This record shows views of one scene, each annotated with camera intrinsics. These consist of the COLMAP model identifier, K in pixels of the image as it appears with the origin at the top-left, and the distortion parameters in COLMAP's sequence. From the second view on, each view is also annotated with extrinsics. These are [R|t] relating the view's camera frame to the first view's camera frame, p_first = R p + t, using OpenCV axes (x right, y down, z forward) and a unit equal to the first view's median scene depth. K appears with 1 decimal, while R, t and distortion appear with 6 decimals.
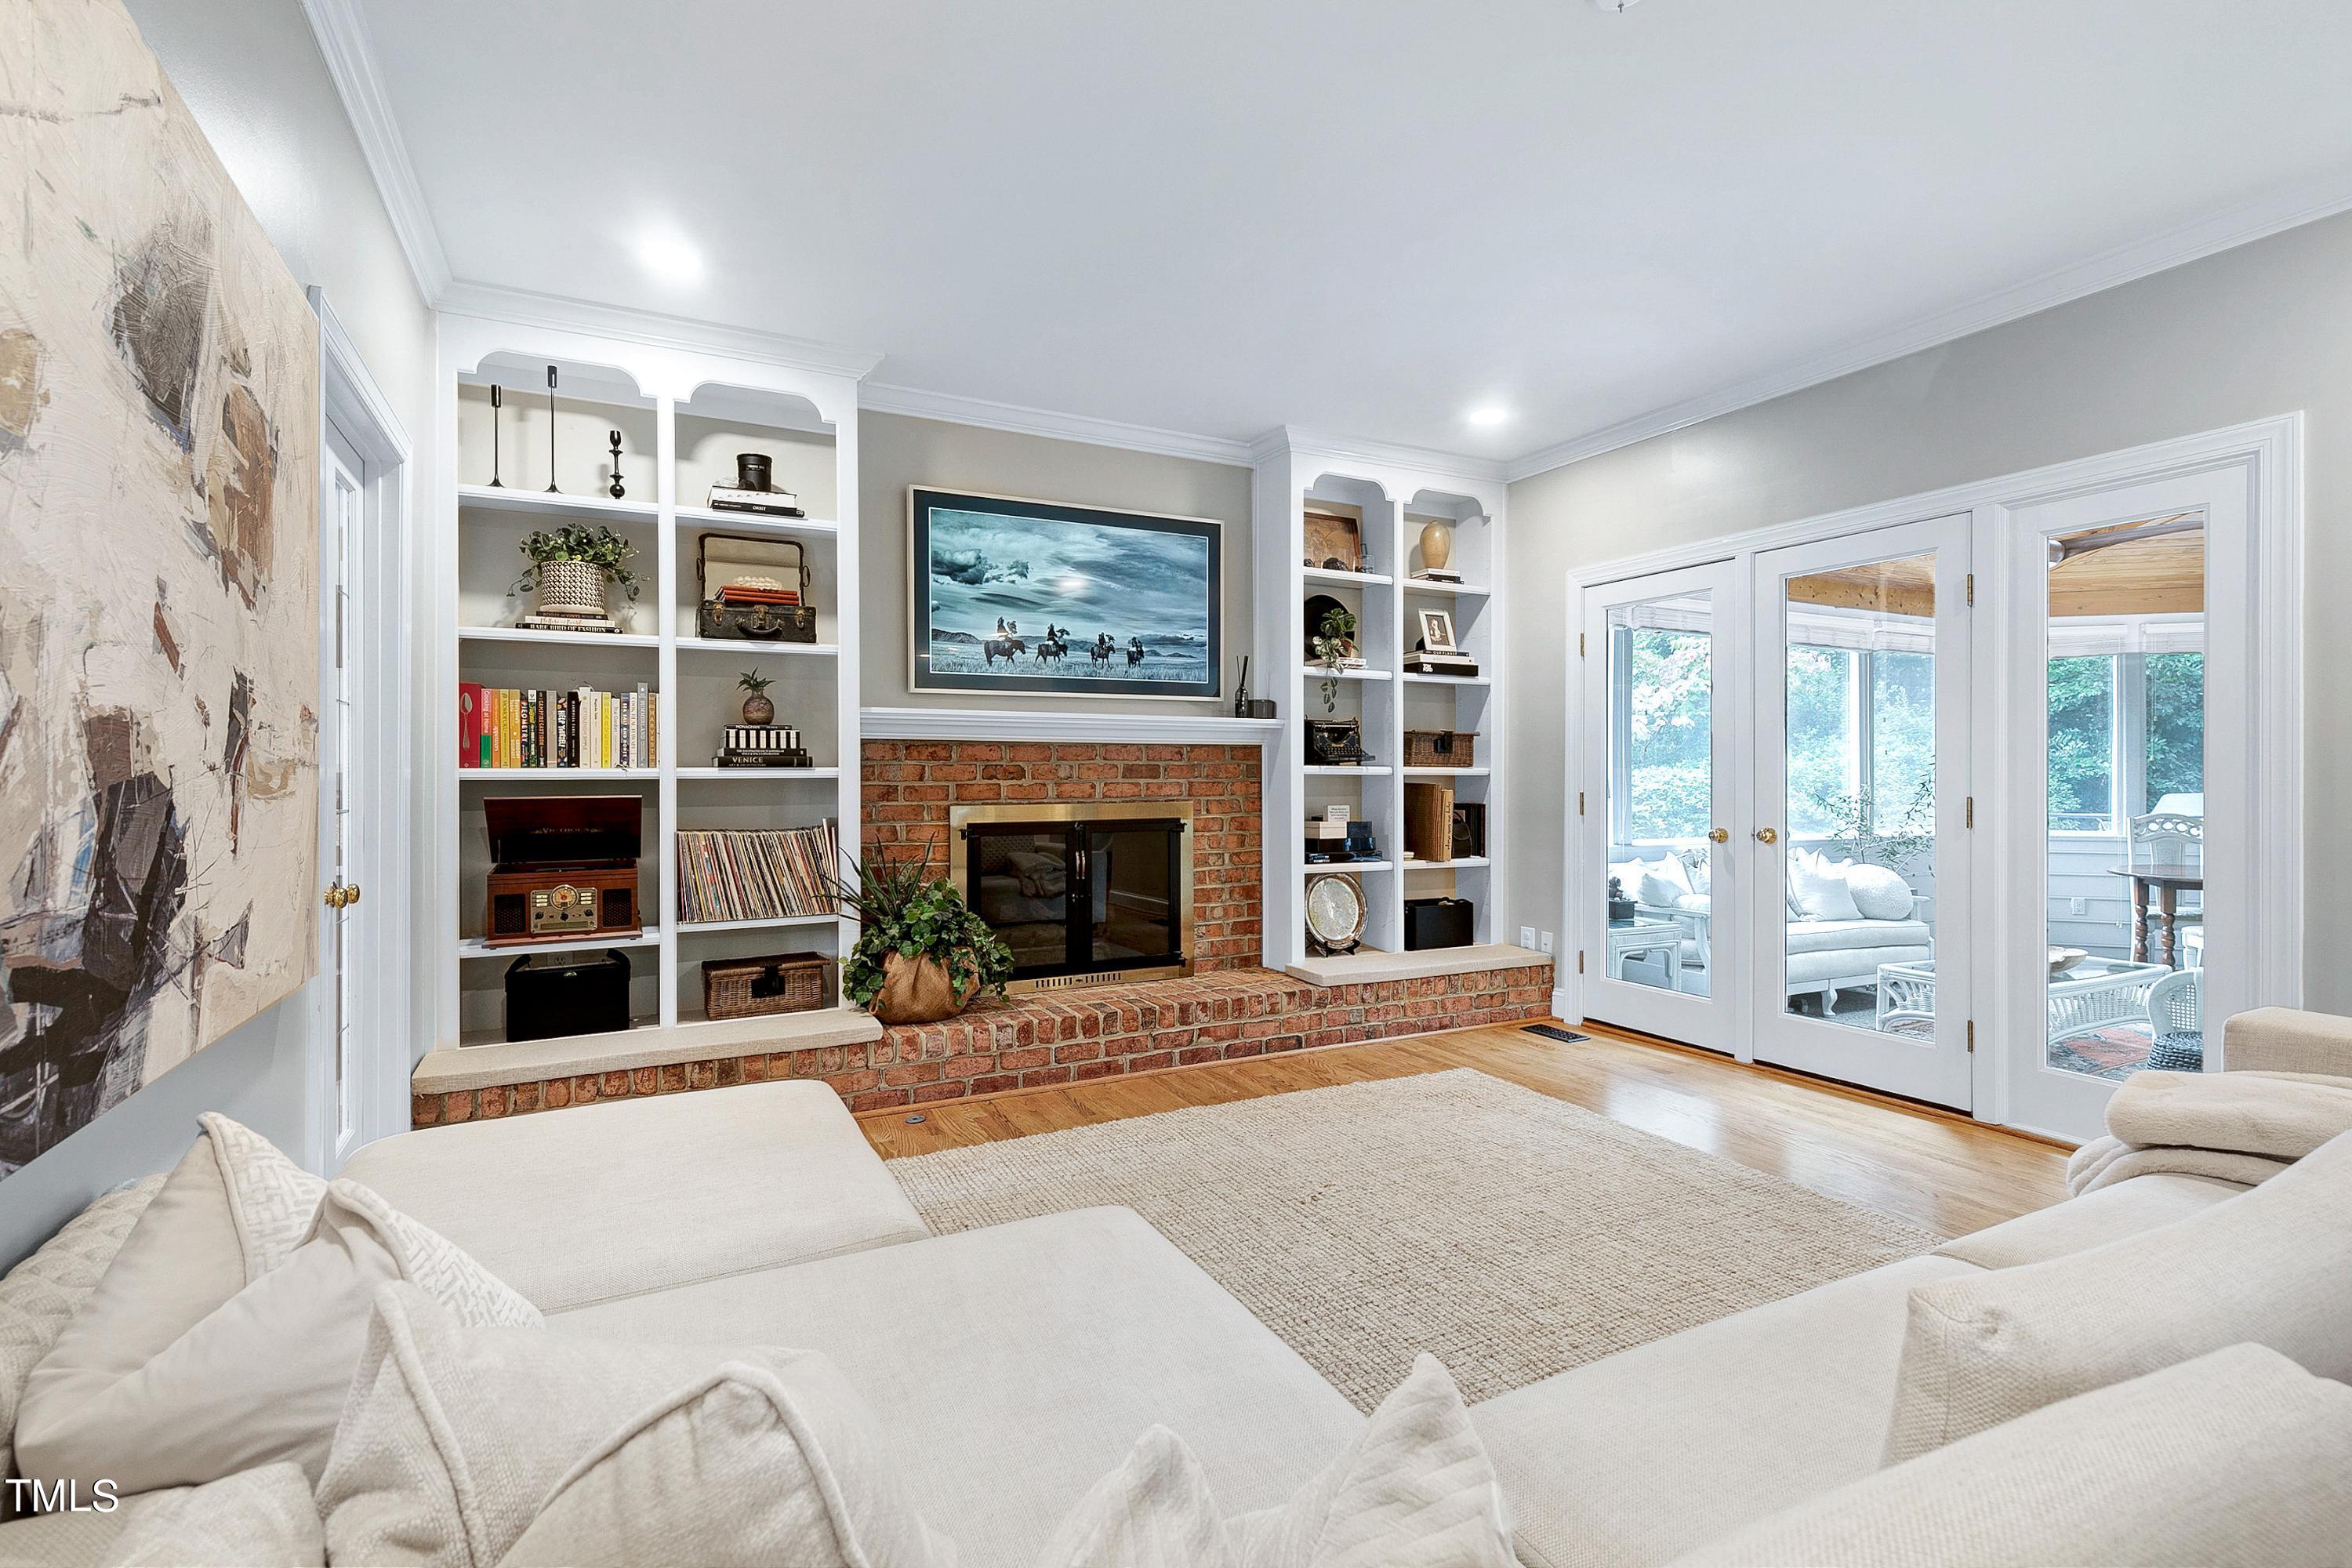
lens RADIAL K [[1079.6, 0, 1169.7], [0, 1079.6, 778.8], [0, 0, 1]] dist [0.002962, -0.000081]
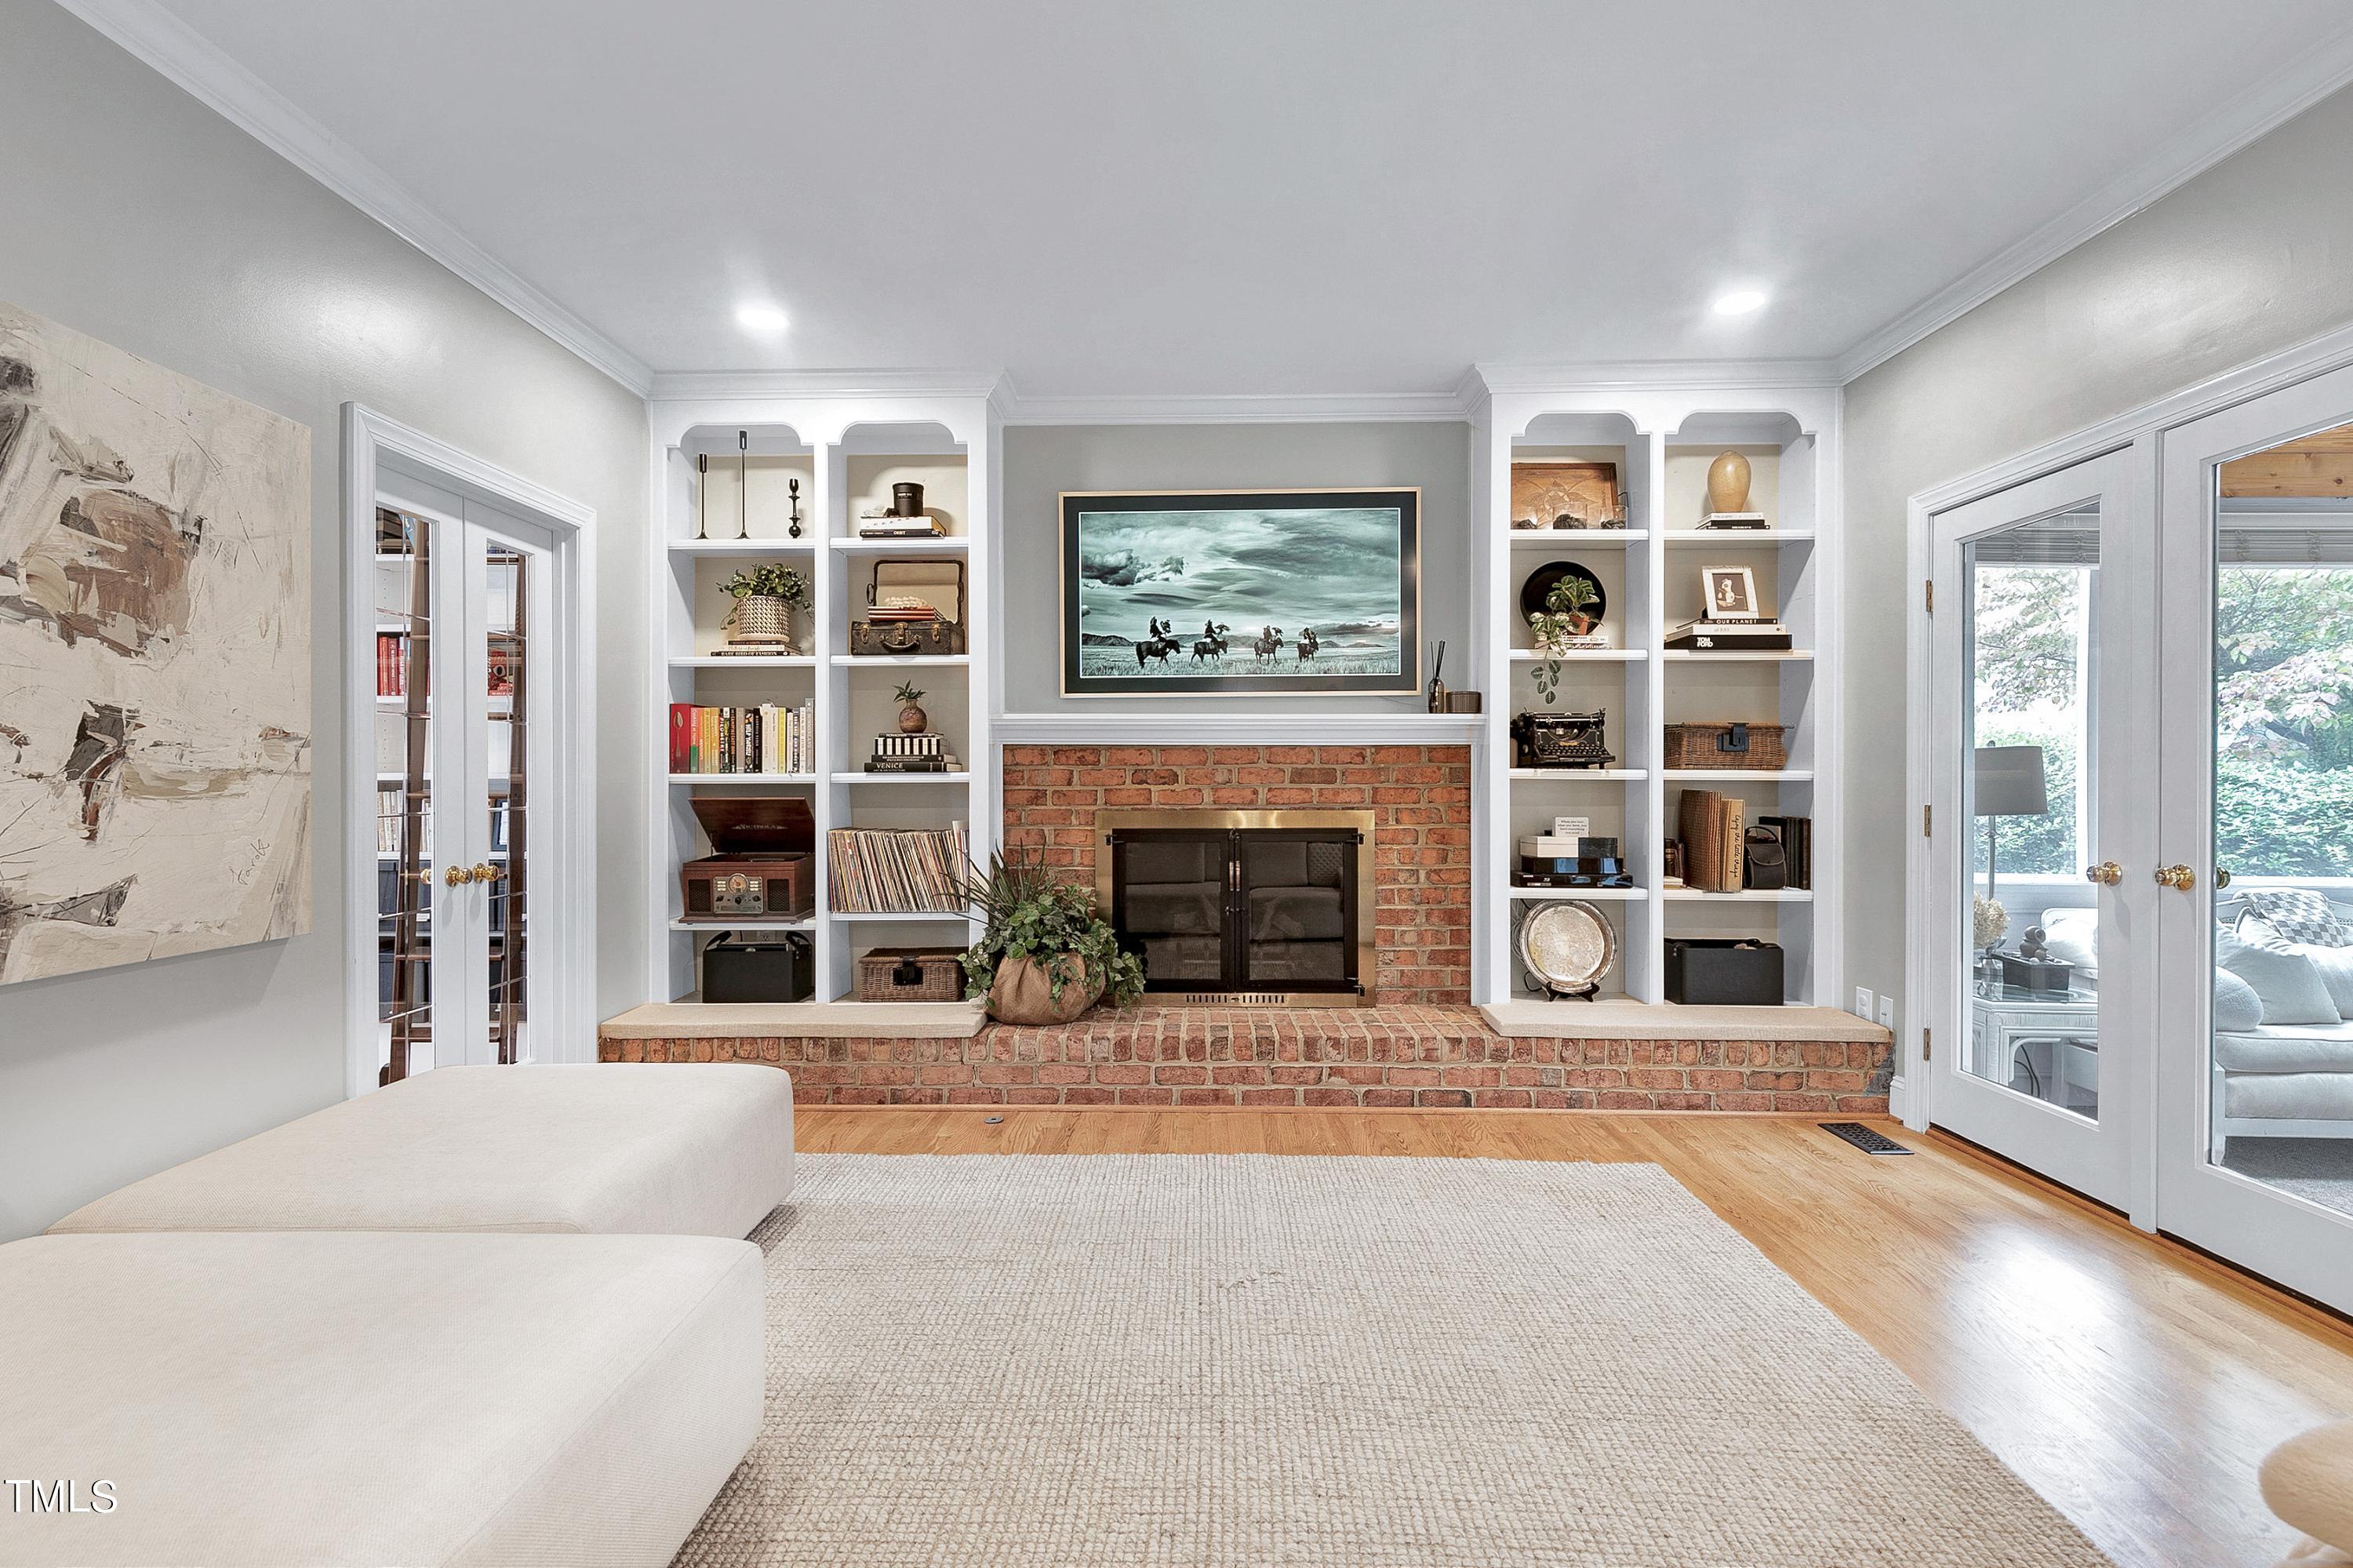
lens RADIAL K [[1080.1, 0, 1172.5], [0, 1080.1, 784.5], [0, 0, 1]] dist [0.002962, -0.000081]
pose [[0.876365, 0.003462, -0.481634, 0.336092], [-0.002307, 0.999993, 0.002990, -0.002202], [0.481641, -0.001509, 0.876367, 0.162296]]
